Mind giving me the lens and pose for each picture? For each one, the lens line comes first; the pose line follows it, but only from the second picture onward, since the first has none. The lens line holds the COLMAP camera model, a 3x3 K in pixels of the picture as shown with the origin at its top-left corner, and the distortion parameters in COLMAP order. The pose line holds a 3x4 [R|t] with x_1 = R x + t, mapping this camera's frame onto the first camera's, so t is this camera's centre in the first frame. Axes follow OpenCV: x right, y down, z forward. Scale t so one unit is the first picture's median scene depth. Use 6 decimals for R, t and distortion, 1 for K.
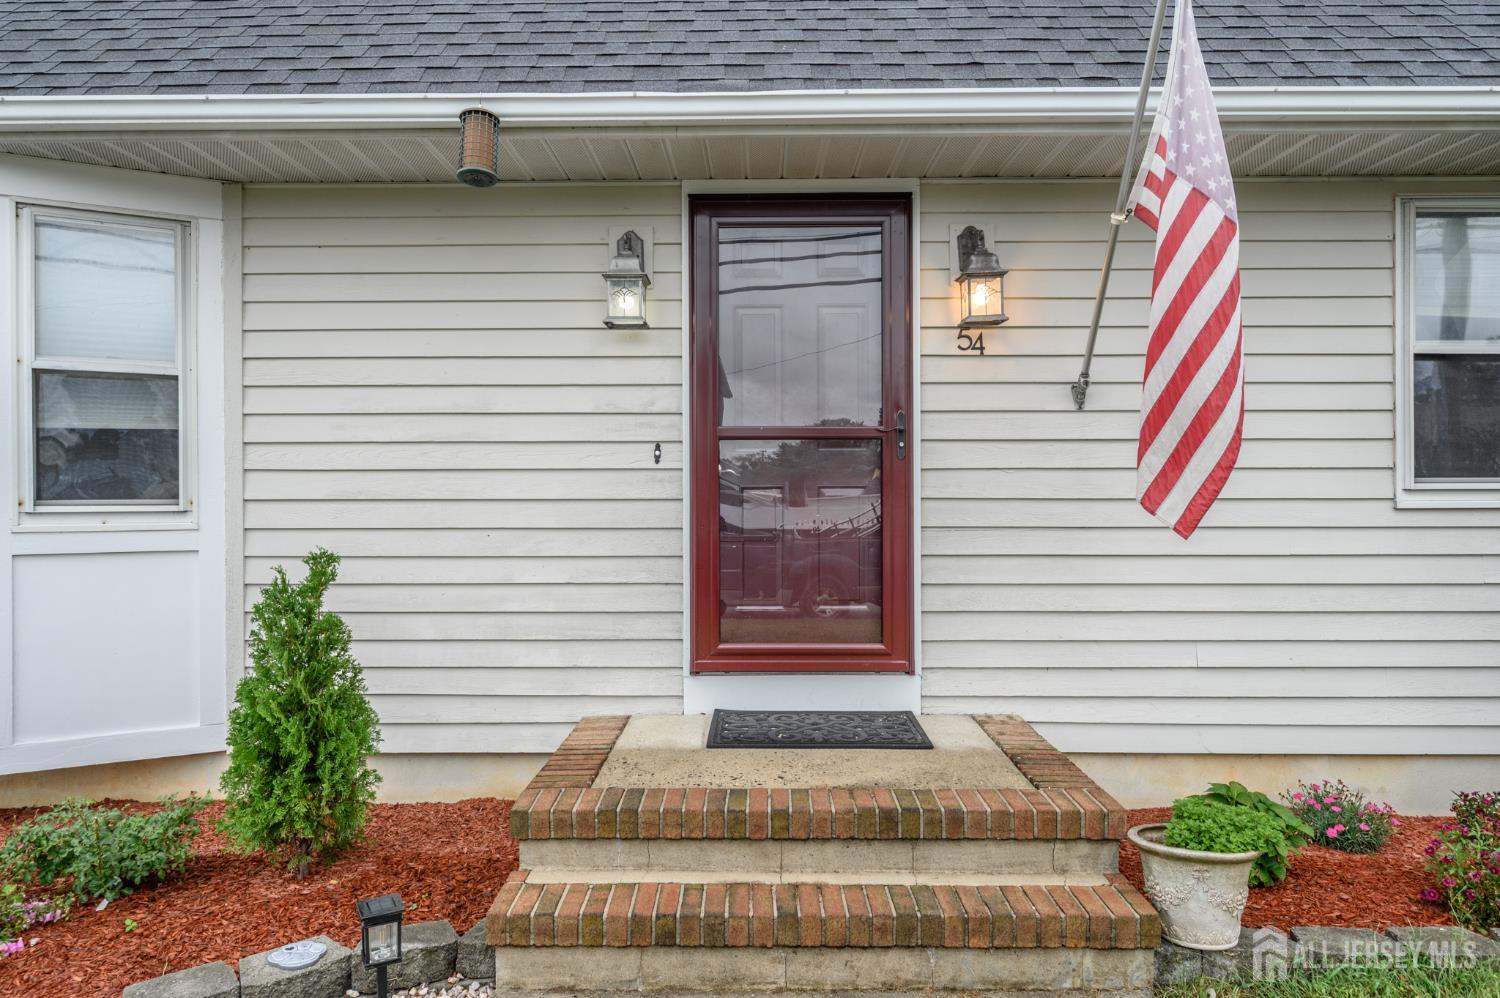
lens RADIAL K [[959.4, 0, 750.3], [0, 959.4, 492.8], [0, 0, 1]] dist [-0.002712, -0.000744]
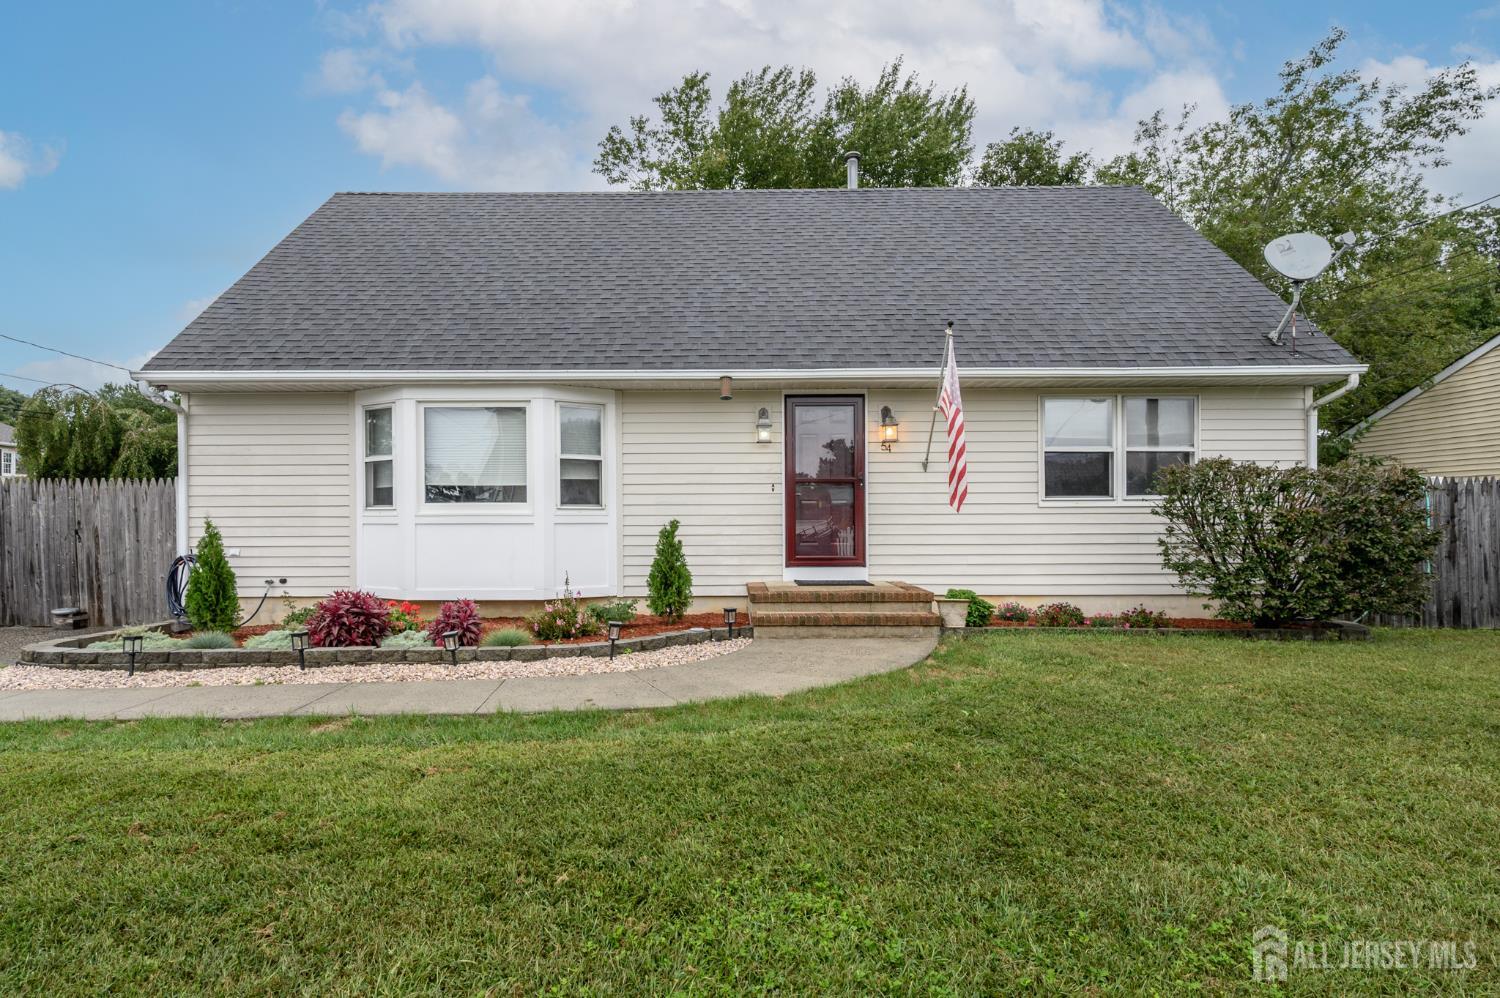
lens RADIAL K [[590.4, 0, 746.5], [0, 590.4, 507.9], [0, 0, 1]] dist [-0.000535, 0.000313]
pose [[0.999998, -0.001795, -0.000685, -0.178161], [0.001789, 0.999959, -0.008878, 0.033408], [0.000701, 0.008877, 0.999960, -0.726821]]
